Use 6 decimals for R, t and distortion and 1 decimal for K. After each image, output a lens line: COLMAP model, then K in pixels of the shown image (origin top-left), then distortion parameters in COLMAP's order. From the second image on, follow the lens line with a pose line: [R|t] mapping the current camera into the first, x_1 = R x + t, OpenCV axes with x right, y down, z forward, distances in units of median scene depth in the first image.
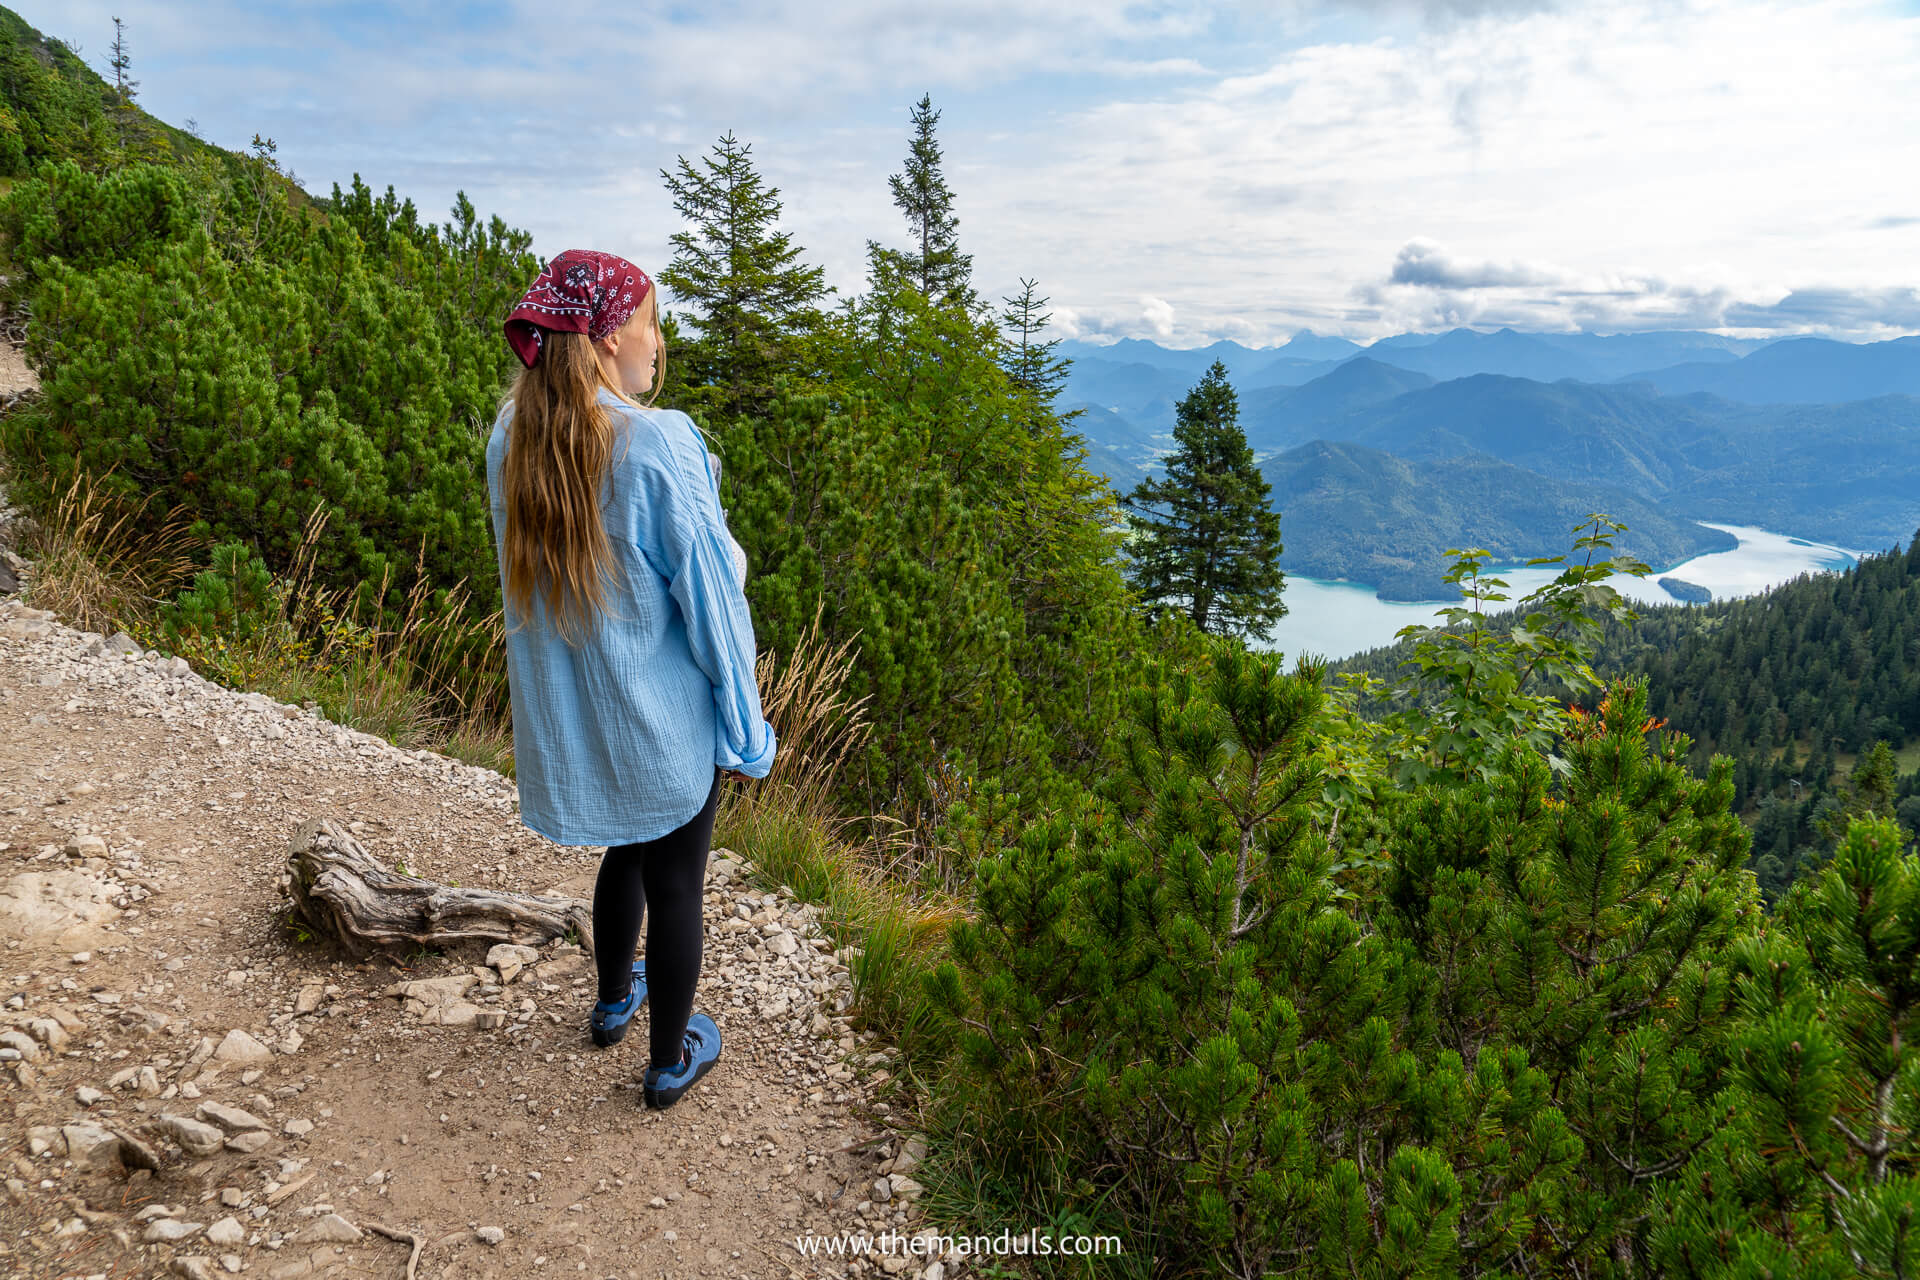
lens RADIAL K [[1275.3, 0, 960.0], [0, 1275.3, 640.0], [0, 0, 1]] dist [-0.020743, 0.004312]
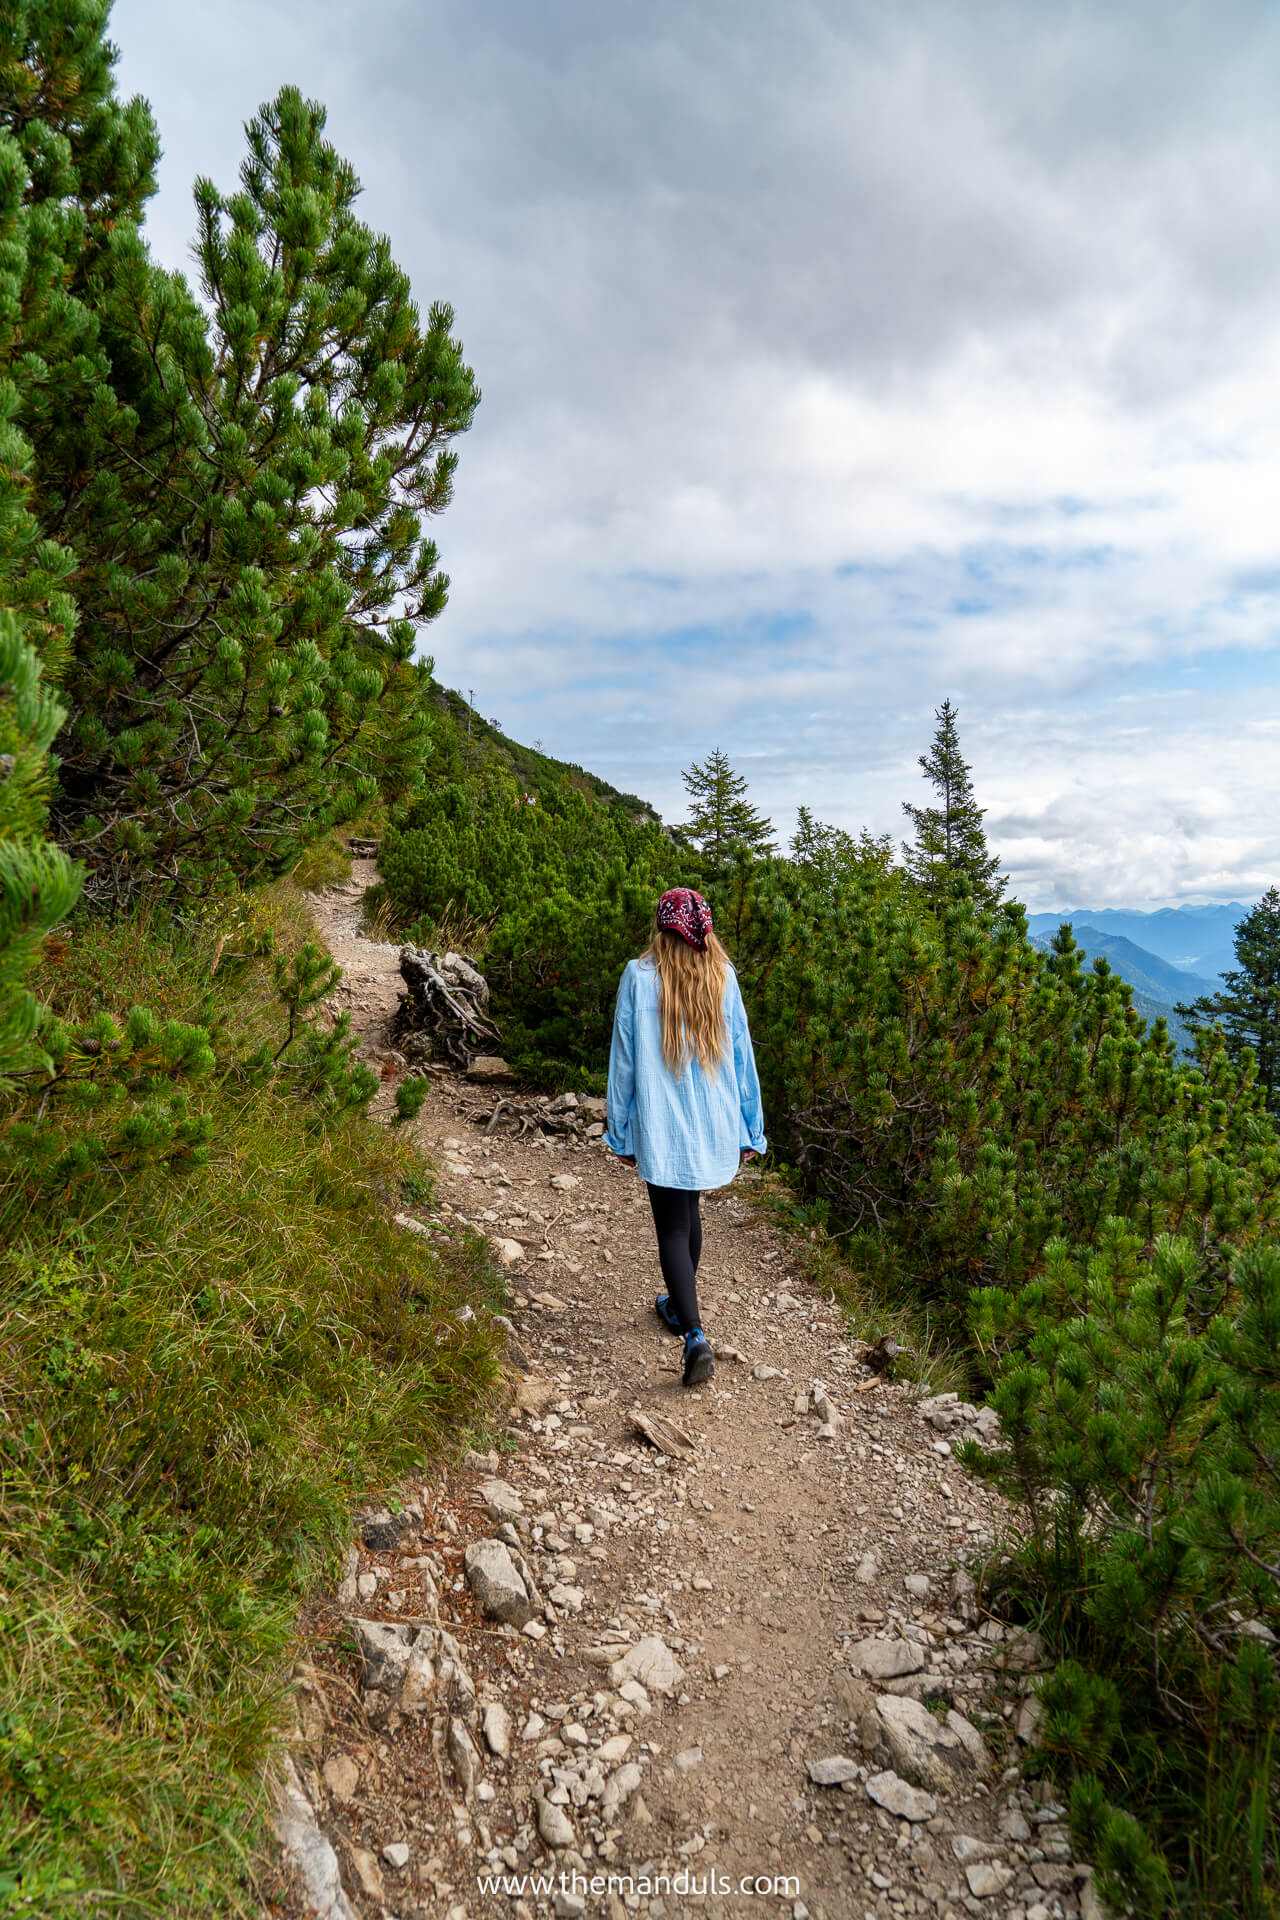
lens RADIAL K [[1275.3, 0, 640.0], [0, 1275.3, 960.0], [0, 0, 1]] dist [-0.020743, 0.004312]
pose [[0.900381, -0.003078, -0.435092, 0.274850], [-0.079830, 0.981831, -0.172147, 0.118531], [0.427717, 0.189732, 0.883776, -0.324293]]
